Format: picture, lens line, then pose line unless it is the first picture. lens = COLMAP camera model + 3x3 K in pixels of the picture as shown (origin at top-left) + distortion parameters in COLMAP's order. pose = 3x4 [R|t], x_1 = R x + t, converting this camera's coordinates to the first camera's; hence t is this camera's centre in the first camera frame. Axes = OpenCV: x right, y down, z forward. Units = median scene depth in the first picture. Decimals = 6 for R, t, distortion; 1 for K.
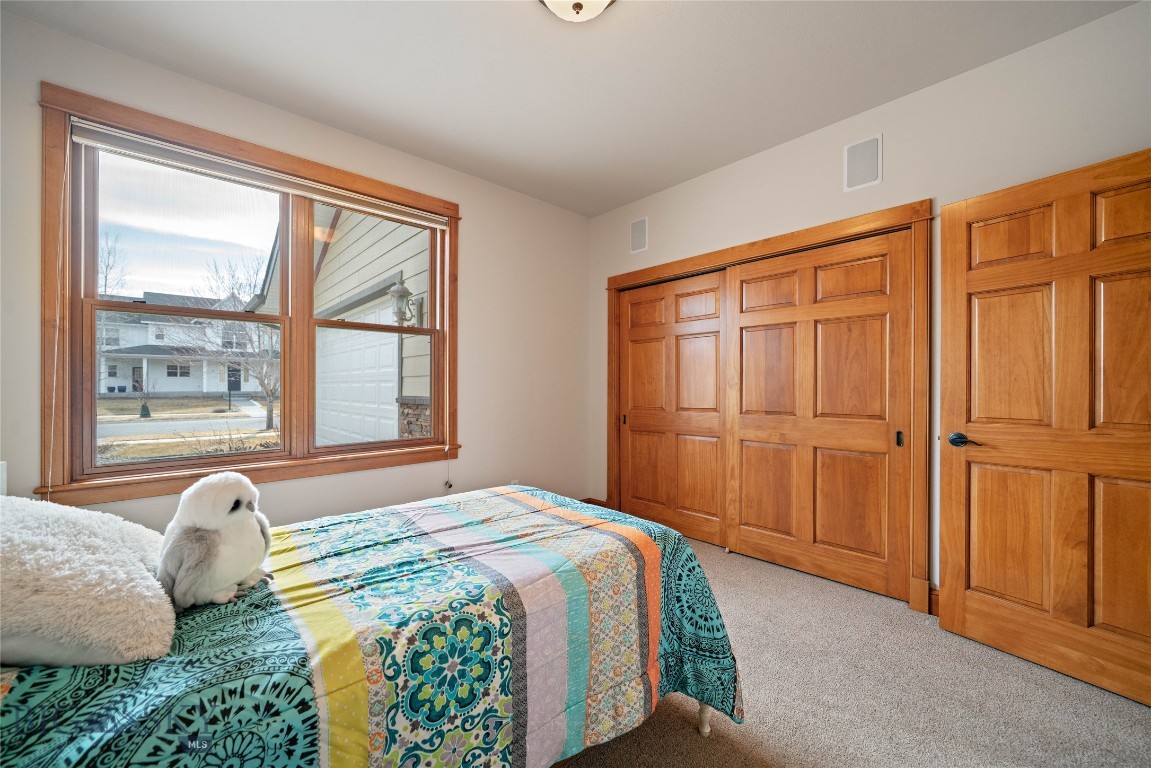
lens RADIAL K [[435.5, 0, 575.5], [0, 435.5, 384.0], [0, 0, 1]] dist [-0.000851, -0.000063]
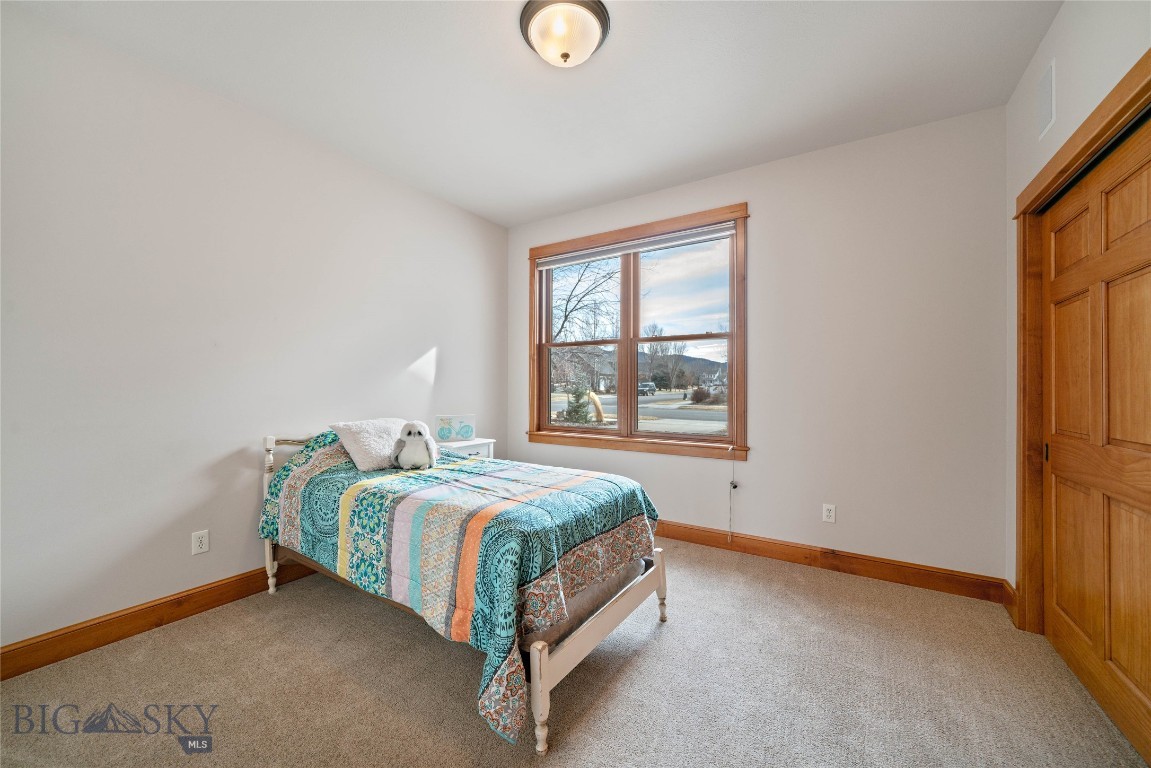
lens RADIAL K [[435.5, 0, 575.5], [0, 435.5, 384.0], [0, 0, 1]] dist [-0.000851, -0.000063]
pose [[0.258157, -0.002709, -0.966099, 2.008152], [-0.000198, 0.999996, -0.002857, 0.000181], [0.966103, 0.000929, 0.258156, 1.341280]]
